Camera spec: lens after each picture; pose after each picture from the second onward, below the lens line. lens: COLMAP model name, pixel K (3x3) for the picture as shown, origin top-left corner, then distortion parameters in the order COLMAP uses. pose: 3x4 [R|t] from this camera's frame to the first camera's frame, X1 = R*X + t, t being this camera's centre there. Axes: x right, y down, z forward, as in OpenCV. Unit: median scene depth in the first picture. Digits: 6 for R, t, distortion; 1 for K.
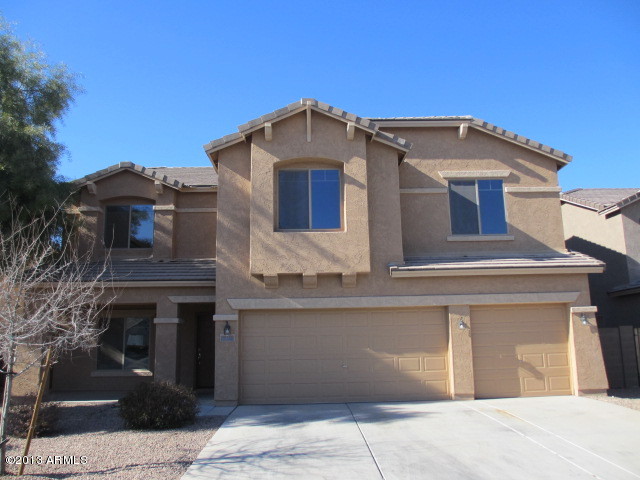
lens RADIAL K [[532.0, 0, 320.0], [0, 532.0, 240.0], [0, 0, 1]] dist [-0.072704, 0.038355]
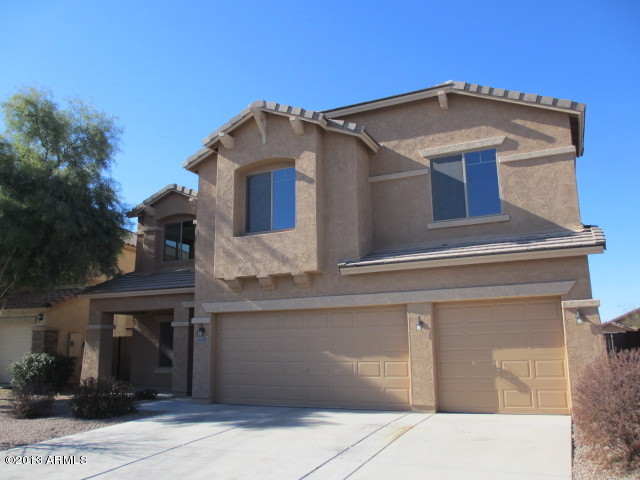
lens RADIAL K [[532.0, 0, 320.0], [0, 532.0, 240.0], [0, 0, 1]] dist [-0.072704, 0.038355]
pose [[0.890334, -0.082964, -0.447686, 0.506395], [0.084068, 0.996307, -0.017443, 0.021943], [0.447481, -0.022106, 0.894020, 0.150196]]
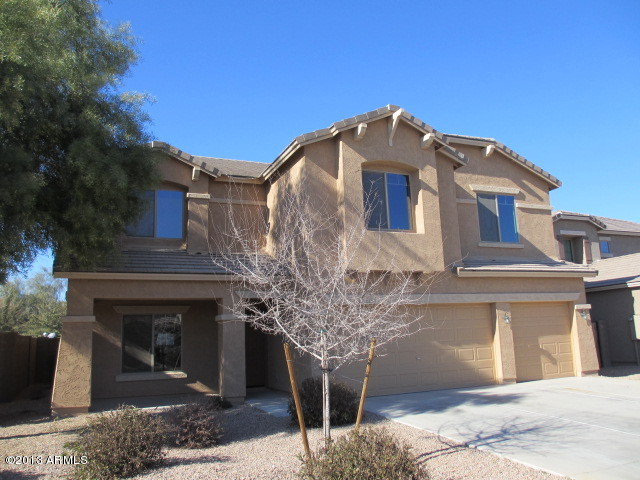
lens RADIAL K [[532.0, 0, 320.0], [0, 532.0, 240.0], [0, 0, 1]] dist [-0.072704, 0.038355]
pose [[0.931022, 0.051468, 0.361315, -0.523849], [-0.050089, 0.998658, -0.013190, 0.021836], [-0.361509, -0.005818, 0.932350, 0.067981]]
